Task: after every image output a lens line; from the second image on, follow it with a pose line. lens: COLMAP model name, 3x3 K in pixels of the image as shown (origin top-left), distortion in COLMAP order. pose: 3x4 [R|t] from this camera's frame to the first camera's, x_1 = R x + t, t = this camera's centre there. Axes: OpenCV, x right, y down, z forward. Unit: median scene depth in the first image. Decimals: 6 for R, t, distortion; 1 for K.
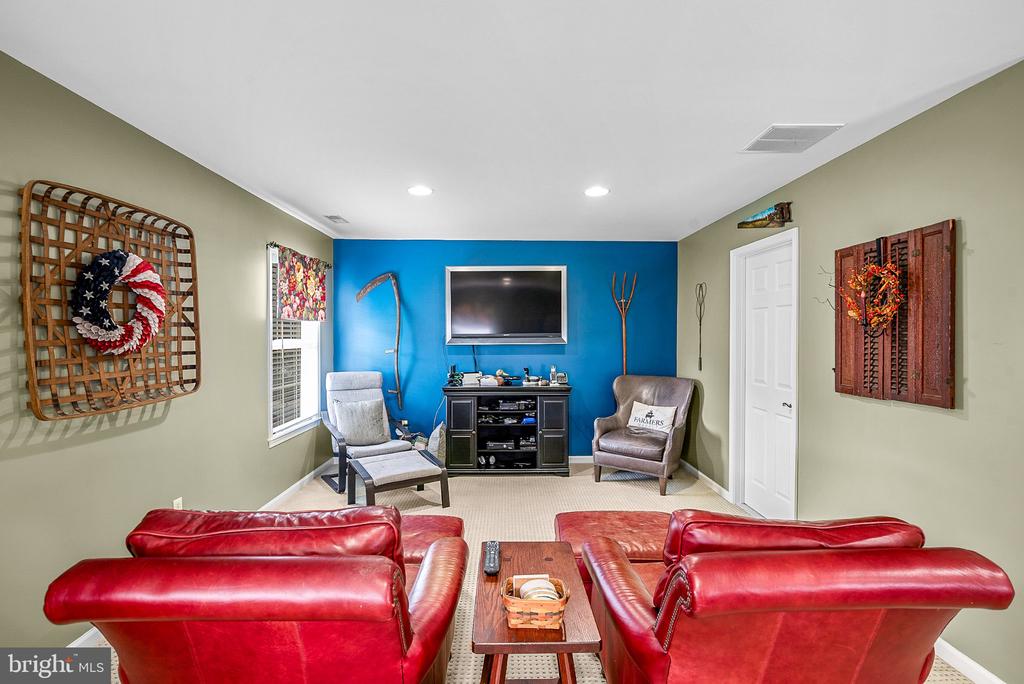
lens RADIAL K [[473.3, 0, 514.2], [0, 473.3, 338.7], [0, 0, 1]] dist [-0.012403, -0.000306]
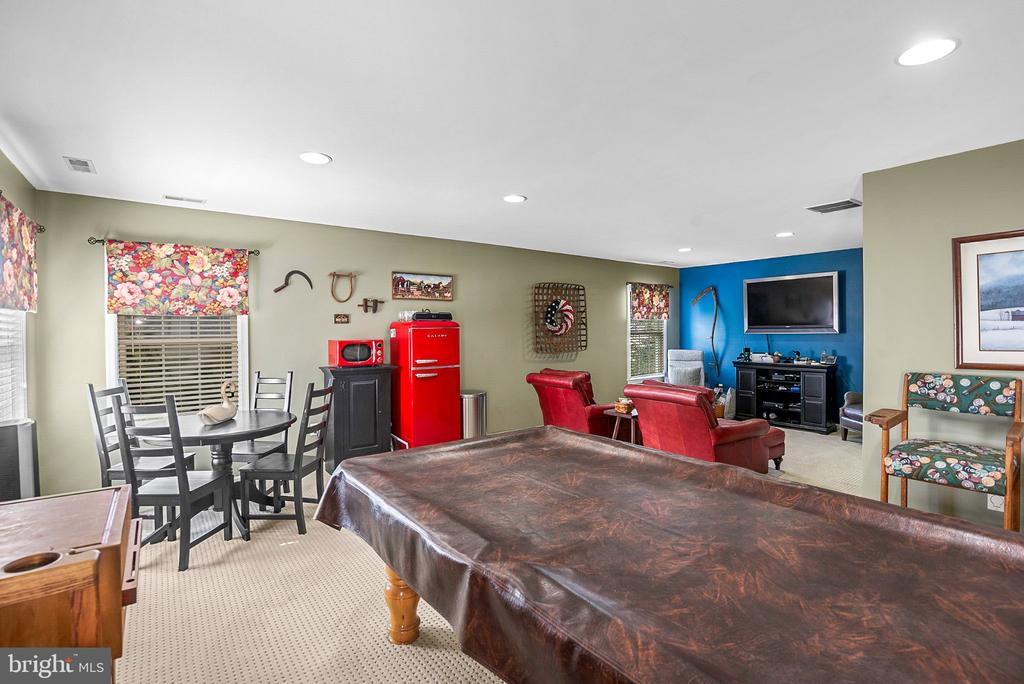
lens RADIAL K [[473.3, 0, 515.2], [0, 473.3, 338.2], [0, 0, 1]] dist [-0.012403, -0.000306]
pose [[0.589424, 0.010798, -0.807751, 1.164364], [0.001150, 0.999898, 0.014206, 0.010263], [0.807823, -0.009303, 0.589352, -0.810148]]
